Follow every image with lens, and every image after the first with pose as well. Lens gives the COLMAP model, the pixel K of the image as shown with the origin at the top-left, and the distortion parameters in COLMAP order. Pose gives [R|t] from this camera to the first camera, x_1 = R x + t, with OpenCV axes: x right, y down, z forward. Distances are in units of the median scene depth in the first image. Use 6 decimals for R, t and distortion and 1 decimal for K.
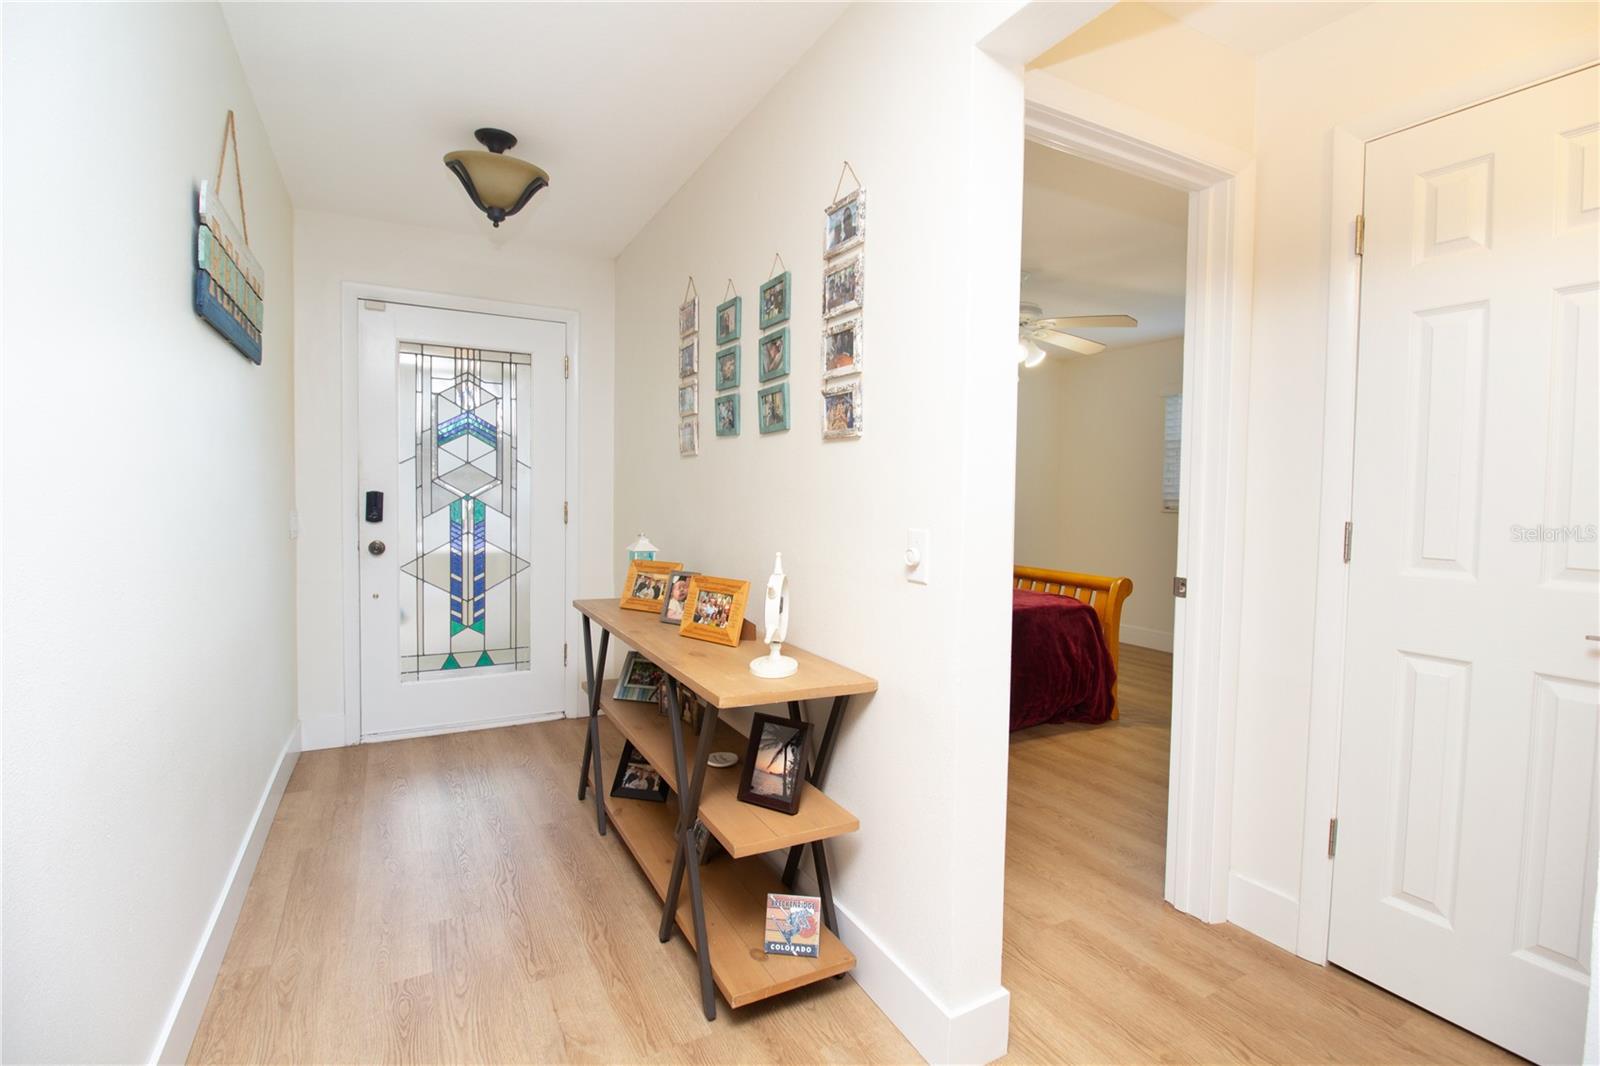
lens RADIAL K [[737.8, 0, 806.9], [0, 737.8, 518.3], [0, 0, 1]] dist [0.005714, -0.014835]
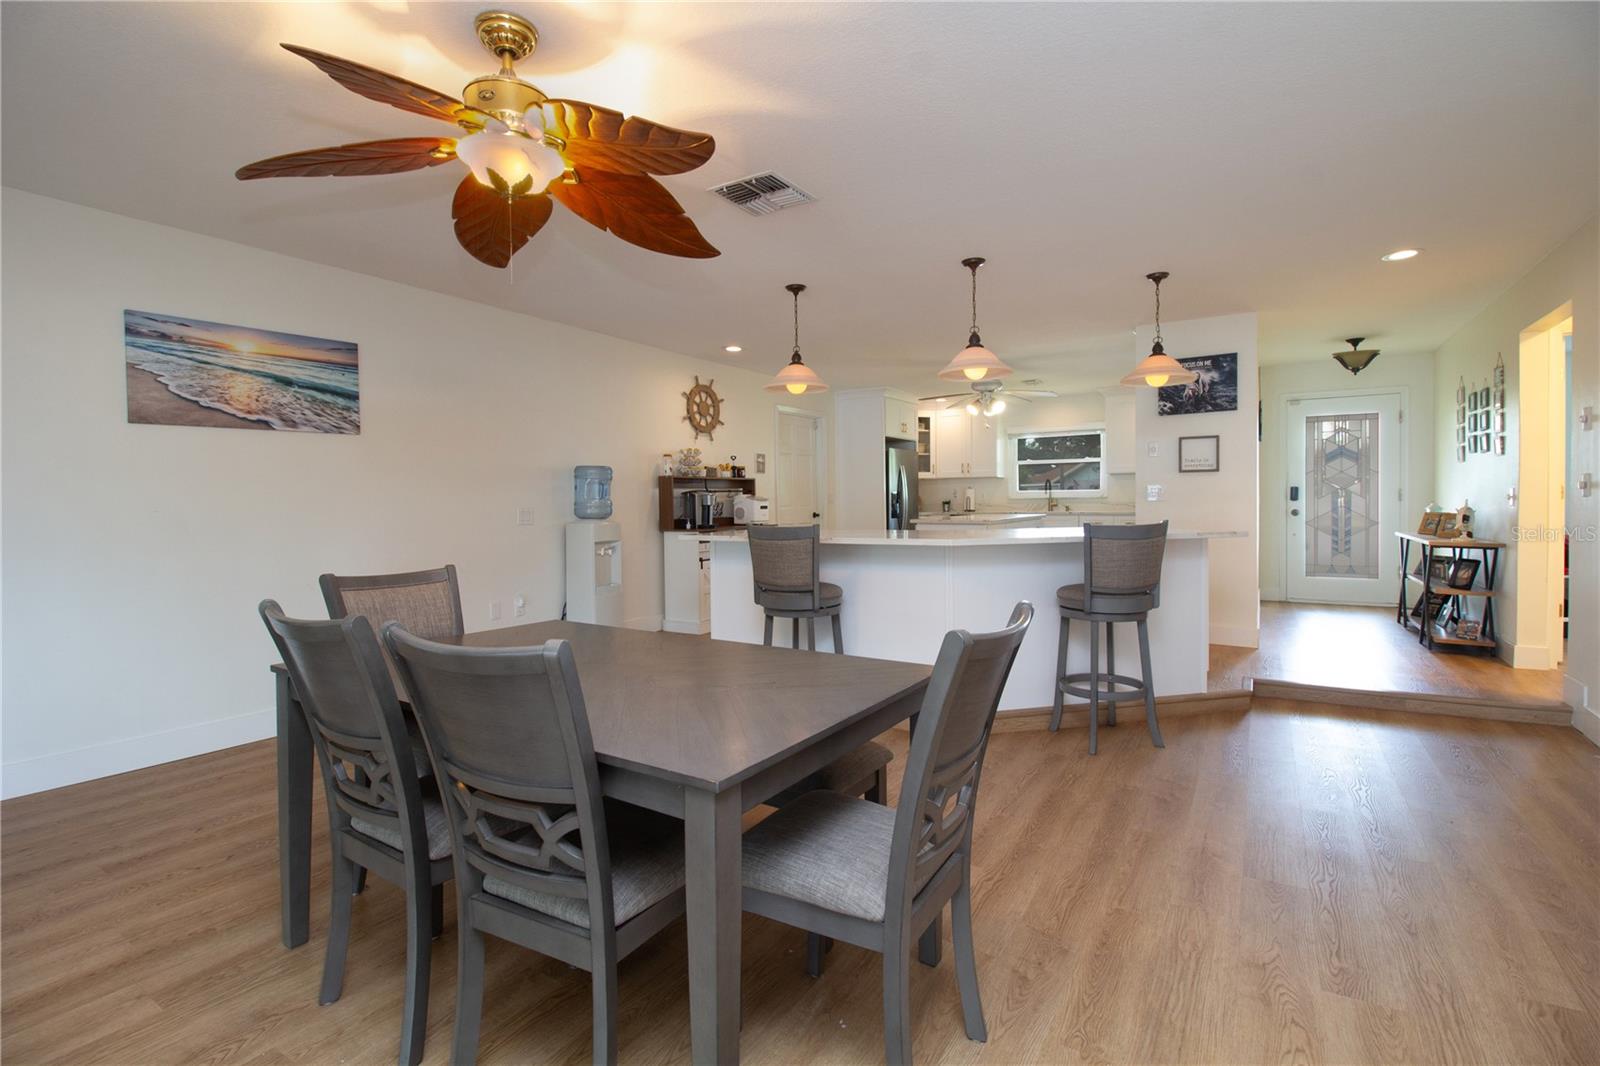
lens RADIAL K [[737.8, 0, 806.9], [0, 737.8, 518.3], [0, 0, 1]] dist [0.005714, -0.014835]
pose [[0.497833, -0.009172, -0.867225, 0.373256], [-0.013664, 0.999737, -0.018417, 0.074054], [0.867165, 0.021019, 0.497577, -0.845528]]
